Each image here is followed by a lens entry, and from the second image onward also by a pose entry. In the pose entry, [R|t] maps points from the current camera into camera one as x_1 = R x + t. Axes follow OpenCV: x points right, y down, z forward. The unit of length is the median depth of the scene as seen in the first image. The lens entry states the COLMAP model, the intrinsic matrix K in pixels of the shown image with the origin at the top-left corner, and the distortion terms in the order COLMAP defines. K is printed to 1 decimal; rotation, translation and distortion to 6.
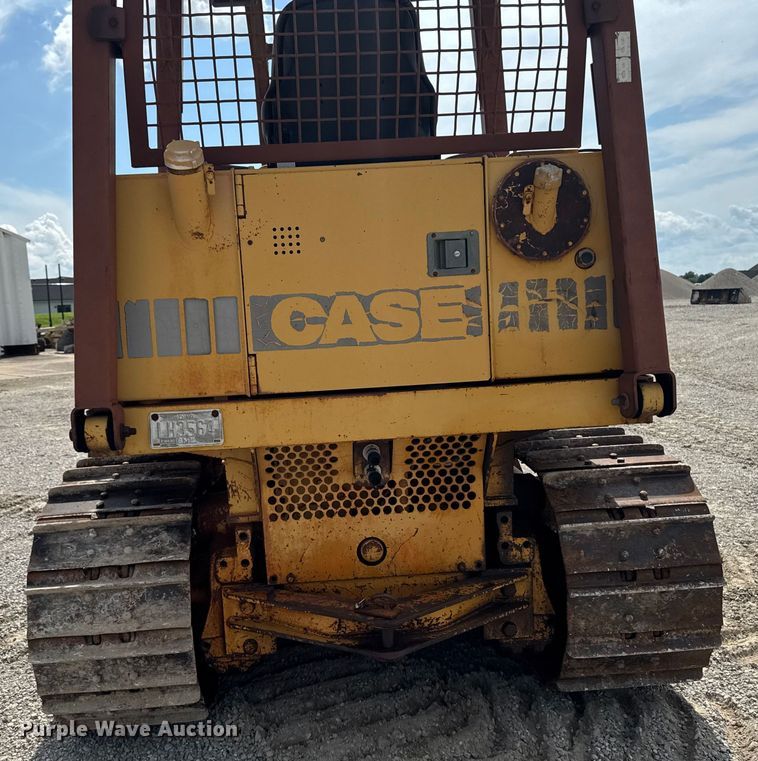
lens RADIAL K [[813.9, 0, 338.9], [0, 813.9, 431.7], [0, 0, 1]] dist [0.158334, -0.338376]
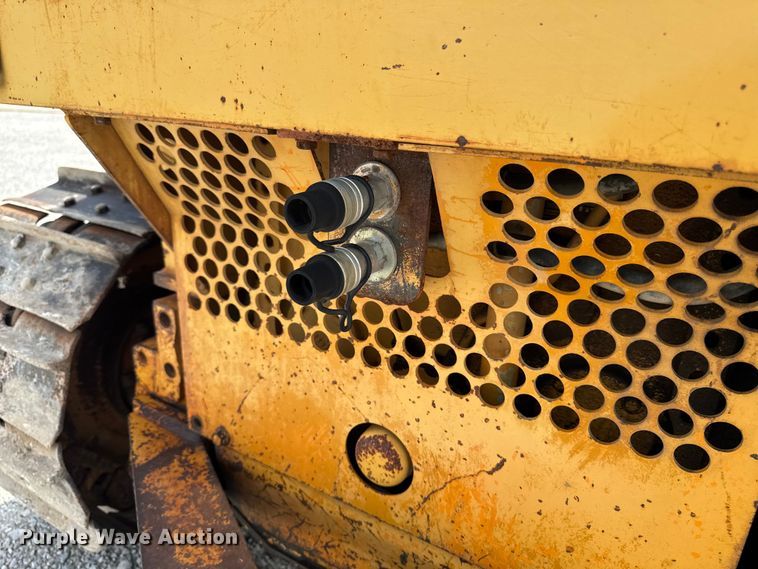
lens RADIAL K [[545.1, 0, 379.0], [0, 545.1, 284.5], [0, 0, 1]] dist [-0.000286, -0.004587]
pose [[0.825326, 0.269517, -0.496183, 0.145938], [-0.180482, 0.958552, 0.220463, 0.013611], [0.535035, -0.092402, 0.839761, 0.807738]]
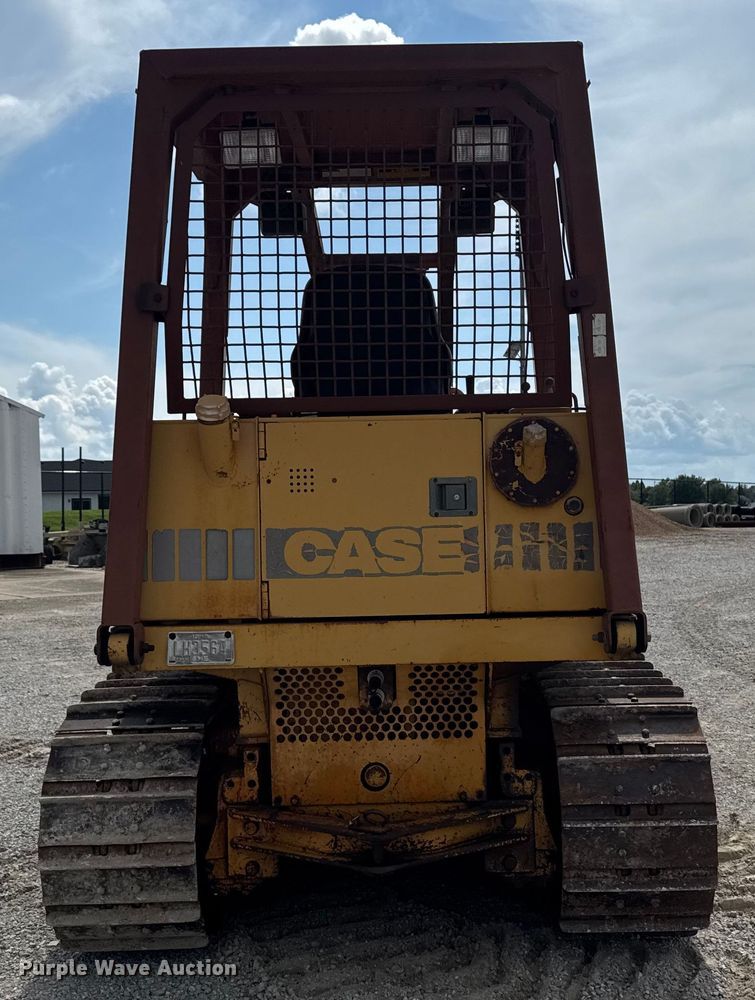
lens RADIAL K [[1203.1, 0, 428.8], [0, 1203.1, 544.9], [0, 0, 1]] dist [0.150863, -0.302119]
pose [[0.998685, 0.034694, -0.037756, 0.156805], [-0.039062, 0.991772, -0.121910, 0.040968], [0.033216, 0.123224, 0.991823, -0.545294]]
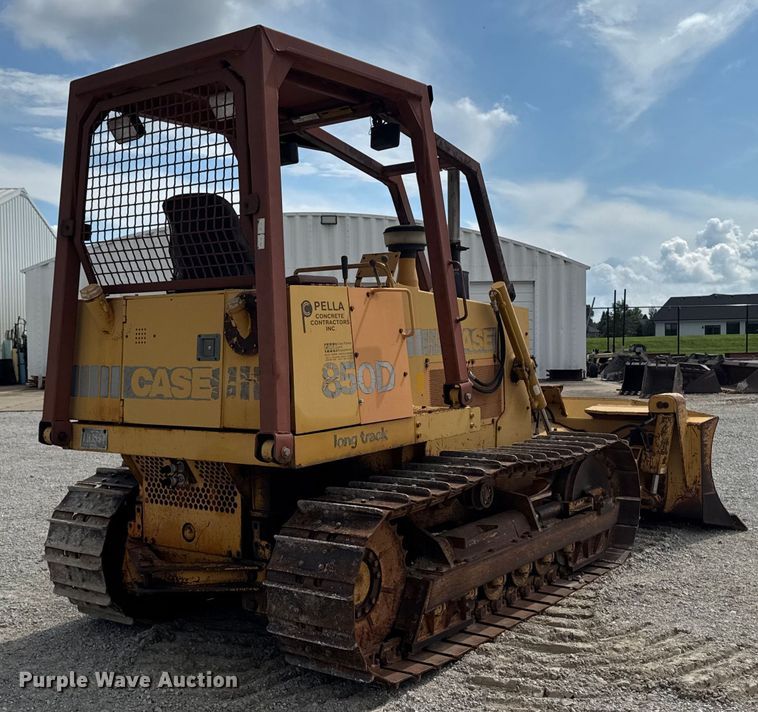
lens RADIAL K [[929.2, 0, 379.0], [0, 929.2, 356.0], [0, 0, 1]] dist [0.181450, -0.475265]
pose [[0.770023, 0.050926, -0.635981, 1.447868], [-0.124521, 0.989636, -0.071522, -0.102324], [0.625747, 0.134267, 0.768383, -0.184616]]
